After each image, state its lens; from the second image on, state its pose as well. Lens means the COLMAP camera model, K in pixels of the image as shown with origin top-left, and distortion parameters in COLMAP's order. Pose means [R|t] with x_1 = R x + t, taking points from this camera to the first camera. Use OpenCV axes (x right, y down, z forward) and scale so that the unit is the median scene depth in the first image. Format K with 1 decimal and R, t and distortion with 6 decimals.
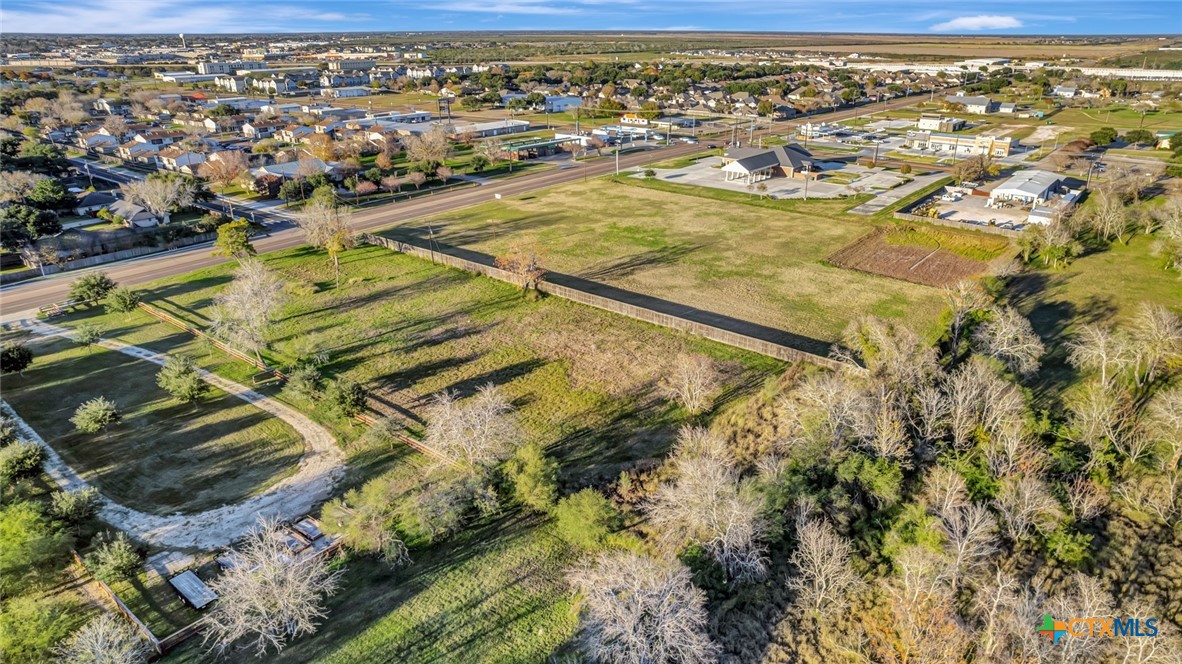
lens RADIAL K [[758.9, 0, 603.8], [0, 758.9, 331.3], [0, 0, 1]] dist [-0.076366, 0.068266]
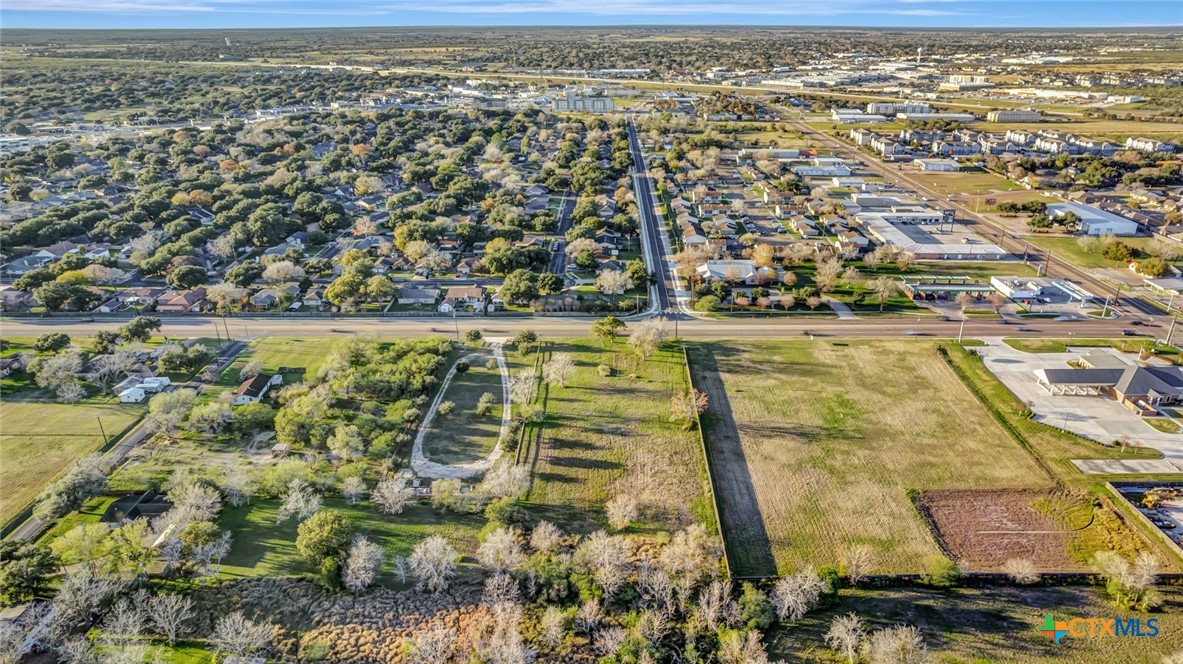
lens RADIAL K [[759.6, 0, 604.3], [0, 759.6, 331.3], [0, 0, 1]] dist [-0.076366, 0.068266]
pose [[0.617836, 0.299990, -0.726832, 0.989754], [-0.294596, 0.945347, 0.139760, -0.451217], [0.729035, 0.127773, 0.672445, -0.237089]]
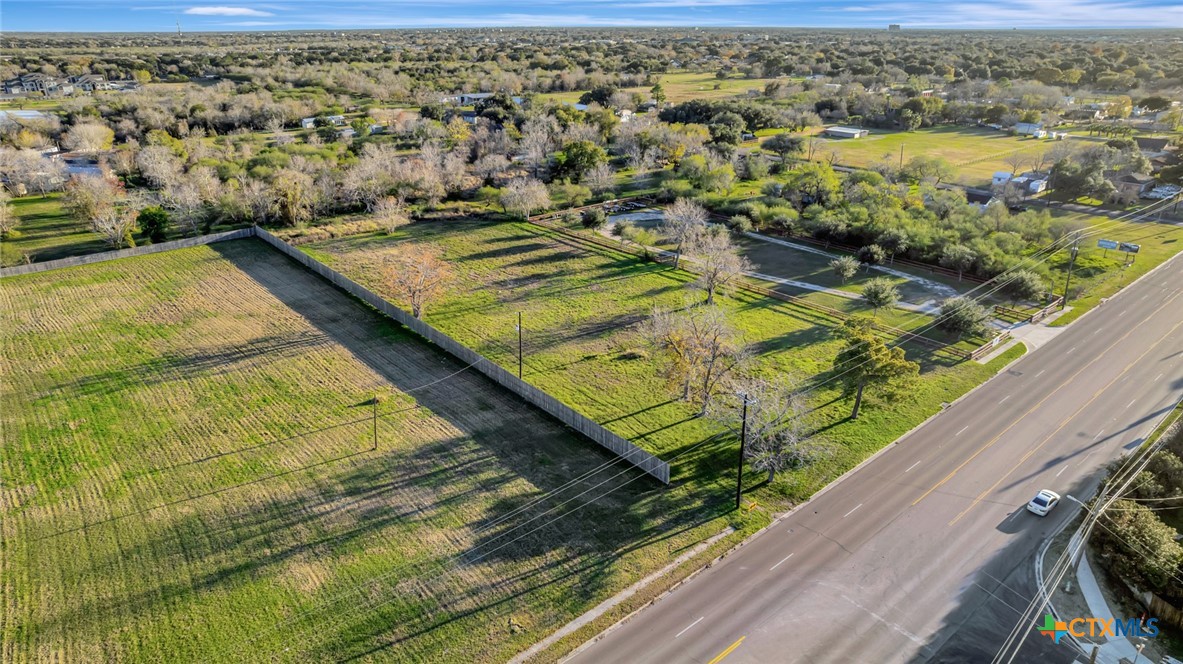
lens RADIAL K [[760.6, 0, 591.5], [0, 760.6, 332.0], [0, 0, 1]] dist [-0.070084, 0.060060]
pose [[-0.981817, -0.069209, 0.176766, -0.484494], [0.074059, 0.717738, 0.692364, -0.665198], [-0.174789, 0.692865, -0.699562, 1.750292]]
